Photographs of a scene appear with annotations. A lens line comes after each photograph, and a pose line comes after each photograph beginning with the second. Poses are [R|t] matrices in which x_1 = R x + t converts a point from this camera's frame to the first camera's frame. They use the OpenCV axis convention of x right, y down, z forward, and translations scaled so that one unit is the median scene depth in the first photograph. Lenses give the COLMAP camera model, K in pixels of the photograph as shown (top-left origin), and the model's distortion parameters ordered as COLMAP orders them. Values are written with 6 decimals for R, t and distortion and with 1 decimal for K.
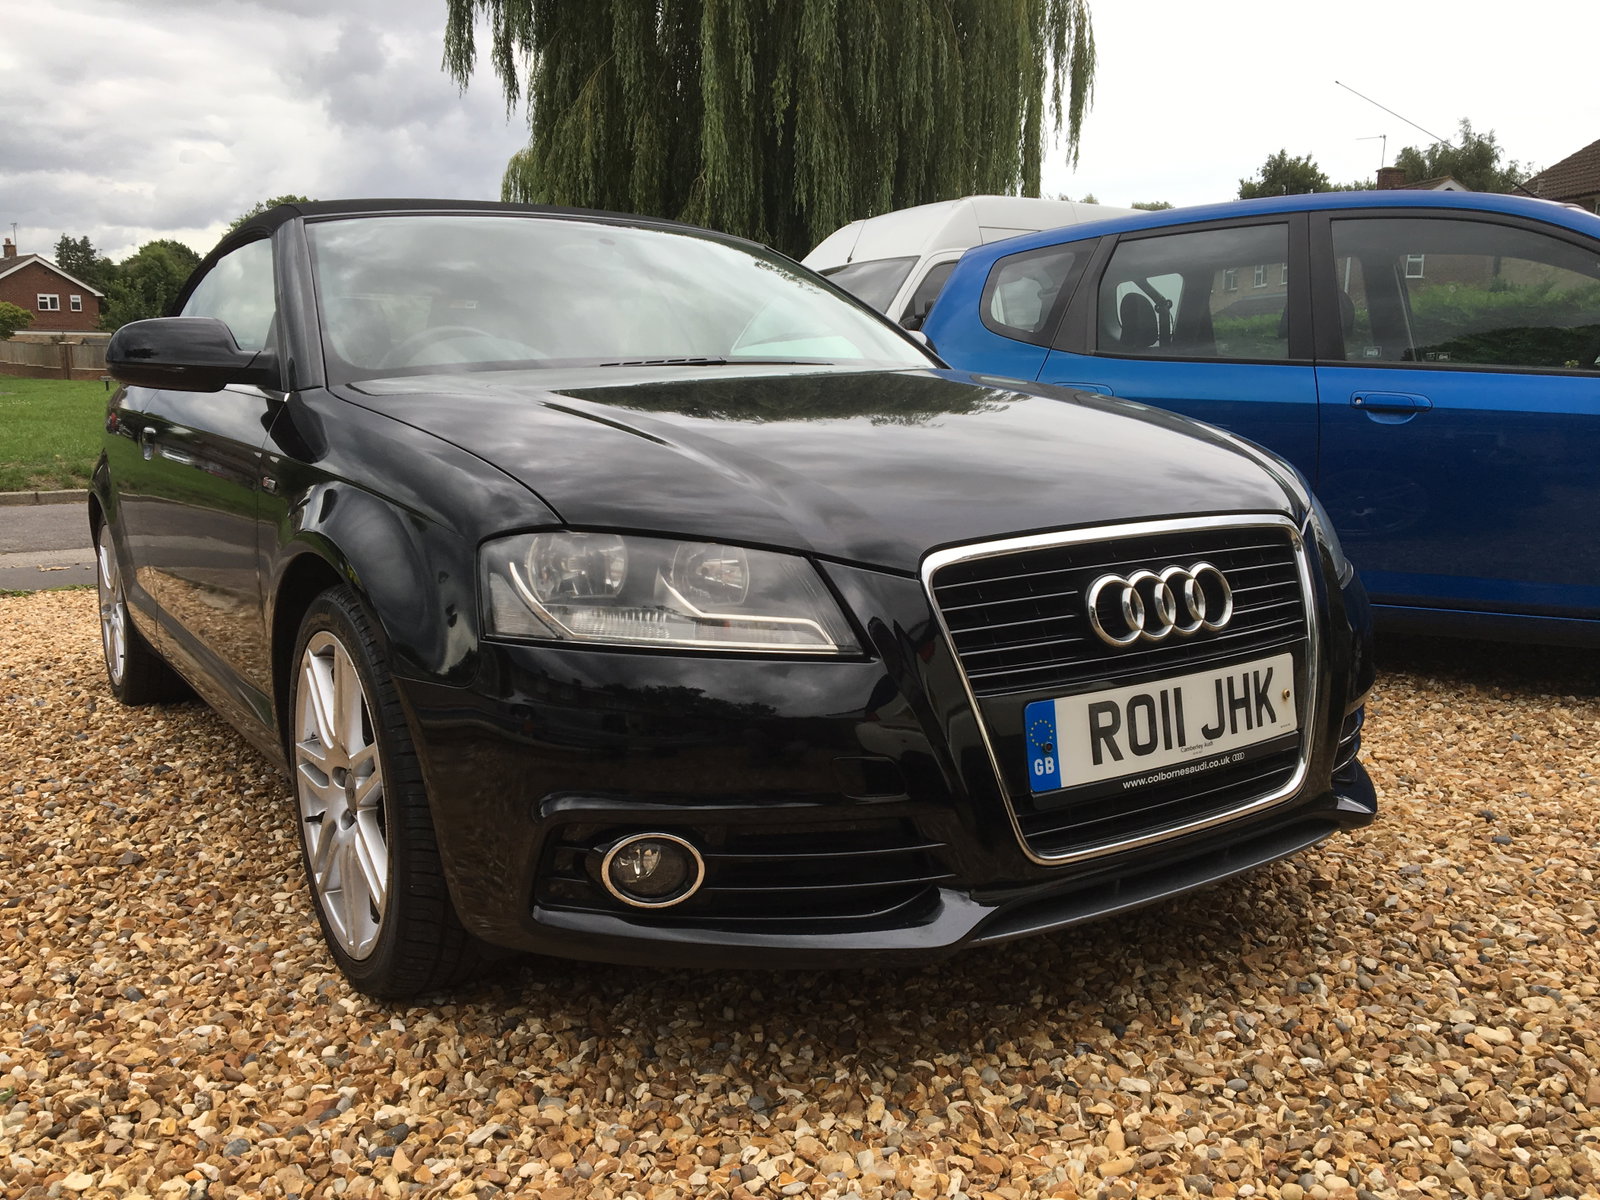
lens RADIAL K [[1321.0, 0, 800.0], [0, 1321.0, 600.0], [0, 0, 1]] dist [0.061408, -0.090517]
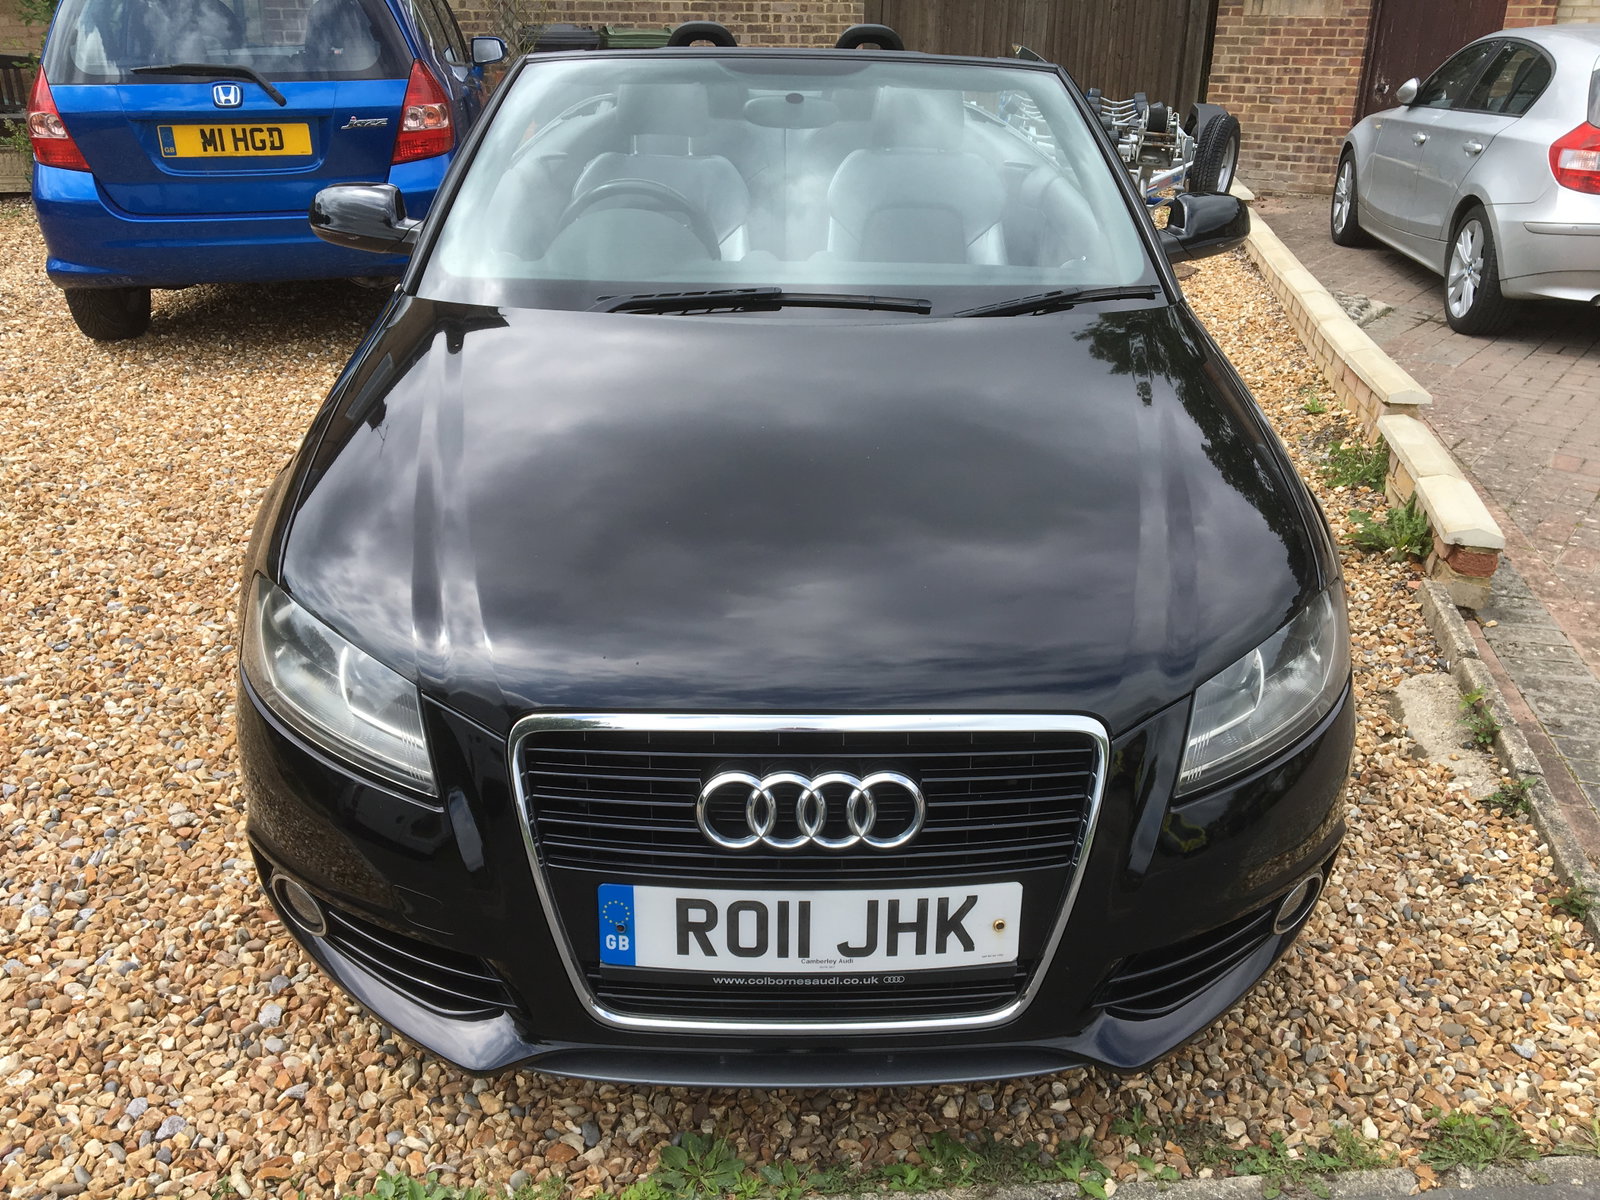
lens RADIAL K [[1321.0, 0, 800.0], [0, 1321.0, 600.0], [0, 0, 1]] dist [0.061408, -0.090517]
pose [[0.852515, 0.269300, -0.447991, 0.637342], [-0.122232, 0.936013, 0.330058, -0.429847], [0.508210, -0.226620, 0.830882, 0.292819]]
